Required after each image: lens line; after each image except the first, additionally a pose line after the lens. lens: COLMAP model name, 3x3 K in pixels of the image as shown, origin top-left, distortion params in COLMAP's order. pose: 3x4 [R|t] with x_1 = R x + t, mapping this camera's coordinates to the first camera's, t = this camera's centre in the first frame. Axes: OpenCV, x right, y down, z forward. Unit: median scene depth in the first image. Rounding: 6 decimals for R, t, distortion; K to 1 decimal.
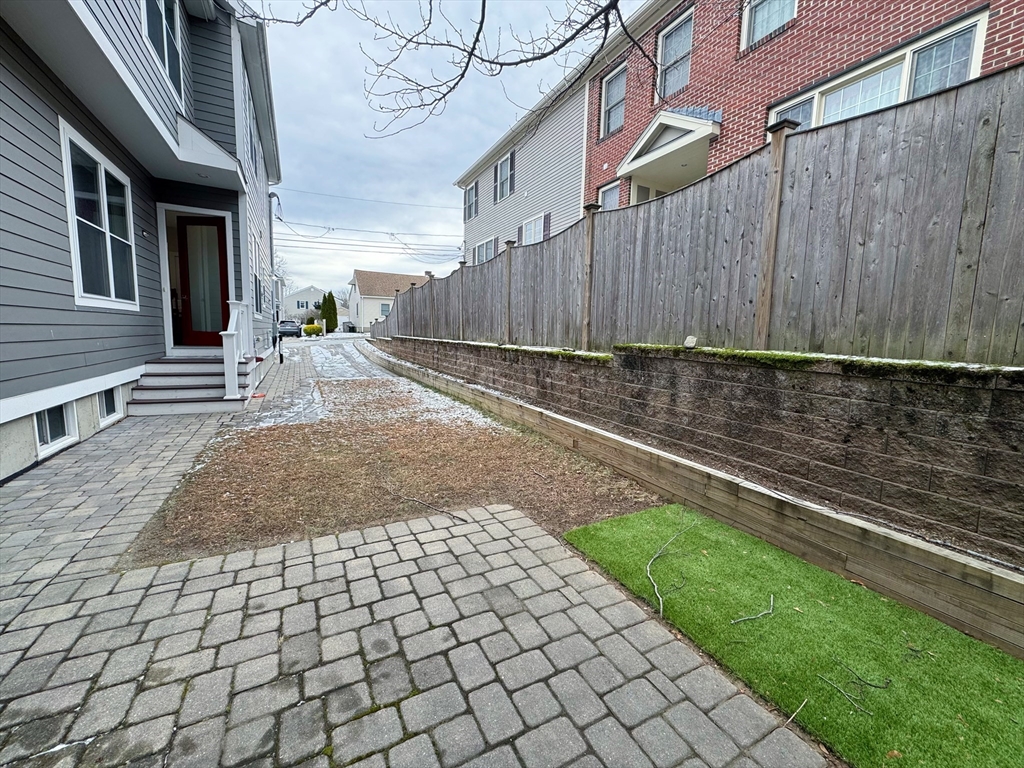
lens RADIAL K [[407.5, 0, 513.1], [0, 407.5, 381.3], [0, 0, 1]] dist [-0.002939, -0.000180]
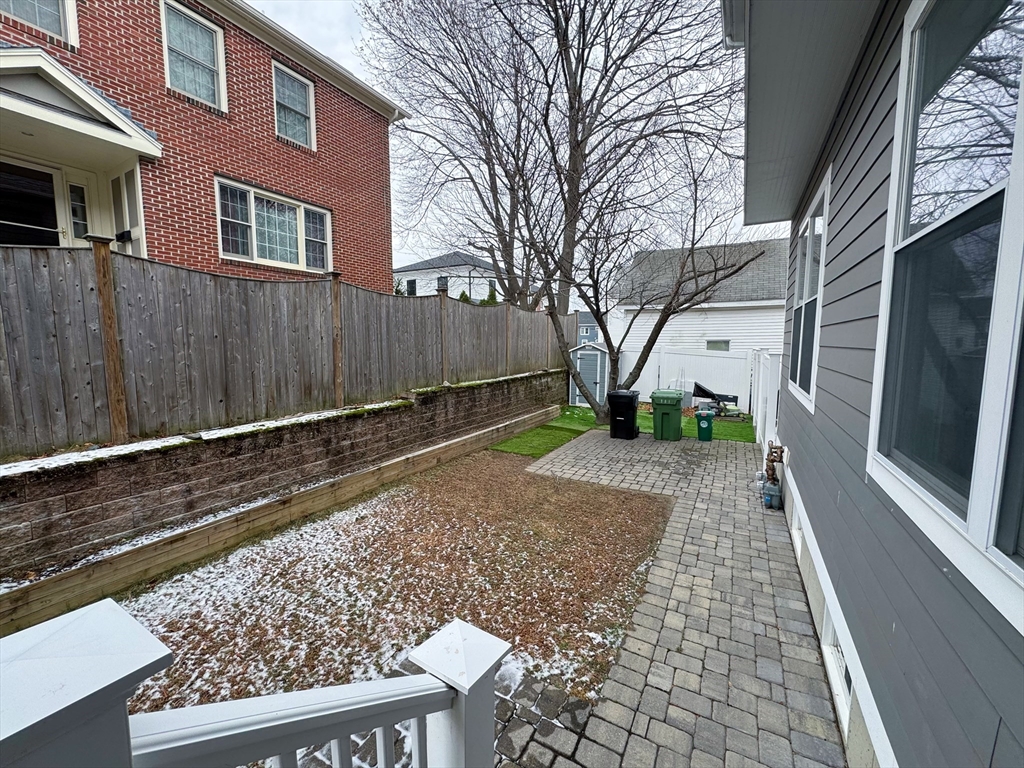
lens RADIAL K [[407.5, 0, 513.1], [0, 407.5, 381.3], [0, 0, 1]] dist [-0.002939, -0.000180]
pose [[-0.542452, -0.109400, 0.832933, -1.883356], [0.083428, 0.979568, 0.182992, -0.593741], [-0.835934, 0.168754, -0.522242, 2.331183]]
